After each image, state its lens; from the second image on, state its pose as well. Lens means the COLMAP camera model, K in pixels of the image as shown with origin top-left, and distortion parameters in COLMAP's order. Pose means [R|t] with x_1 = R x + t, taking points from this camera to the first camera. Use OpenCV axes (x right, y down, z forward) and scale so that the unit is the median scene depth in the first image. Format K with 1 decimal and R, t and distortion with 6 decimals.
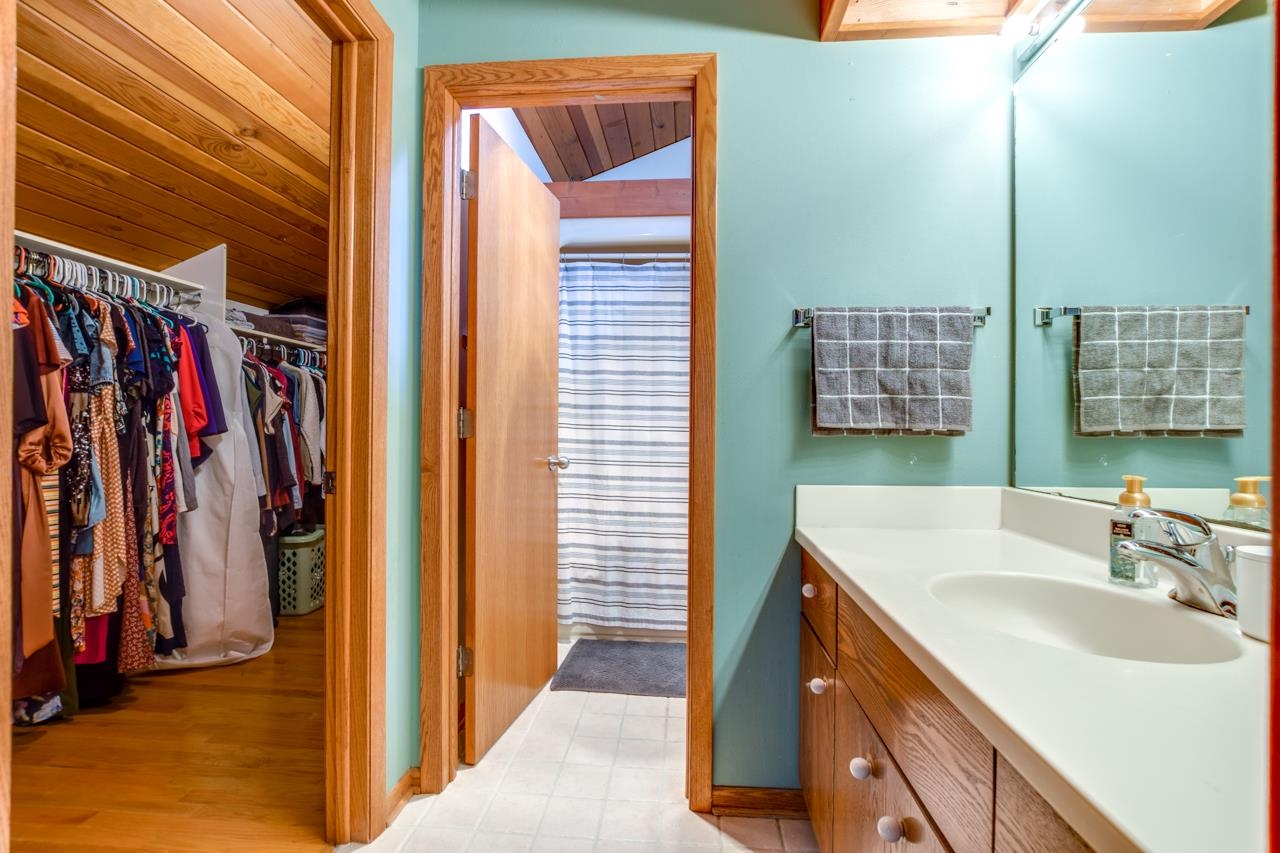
lens RADIAL K [[563.0, 0, 652.6], [0, 563.0, 430.3], [0, 0, 1]] dist [-0.024052, 0.003921]
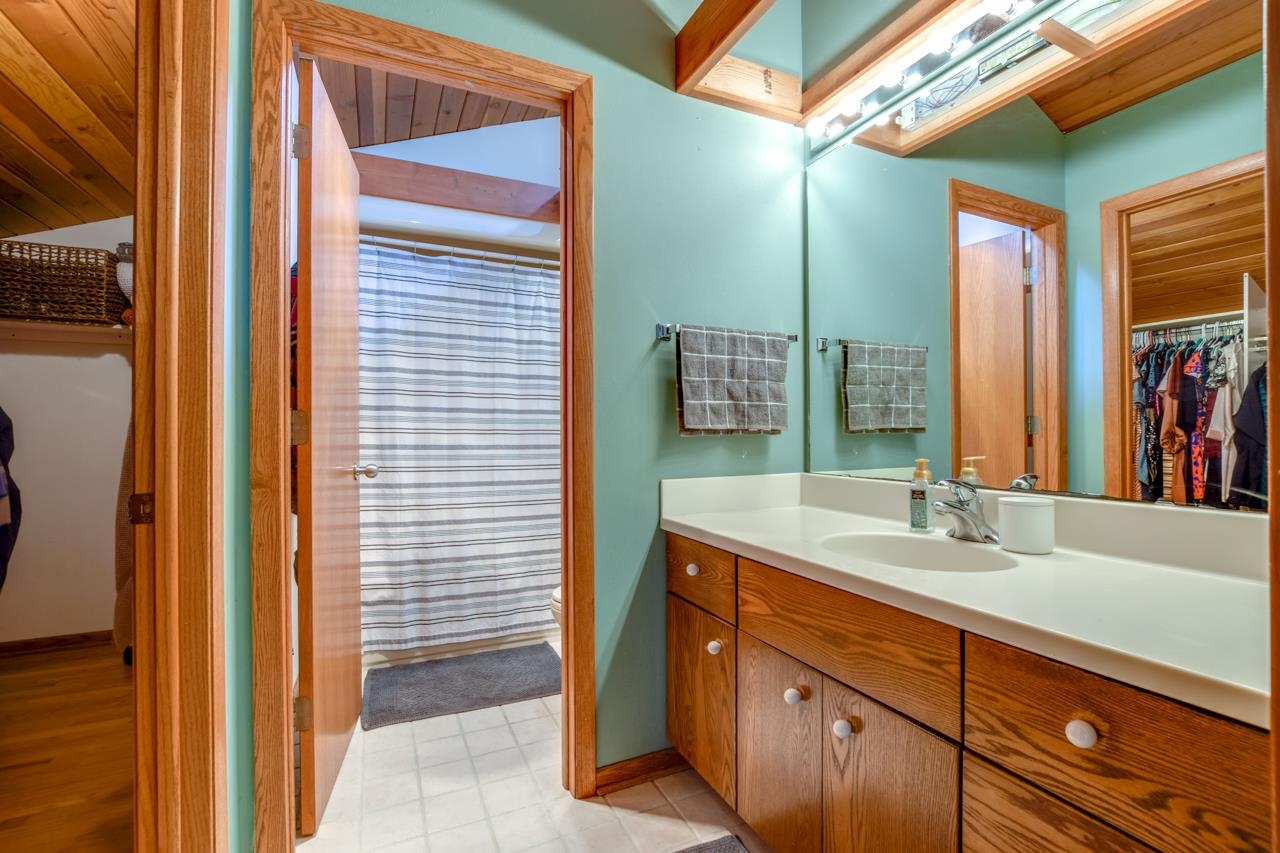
lens RADIAL K [[563.0, 0, 645.1], [0, 563.0, 430.2], [0, 0, 1]] dist [-0.024052, 0.003921]
pose [[0.871179, -0.009830, 0.490868, -0.237988], [0.011257, 0.999937, 0.000045, -0.001892], [-0.490837, 0.005487, 0.871234, 0.021942]]
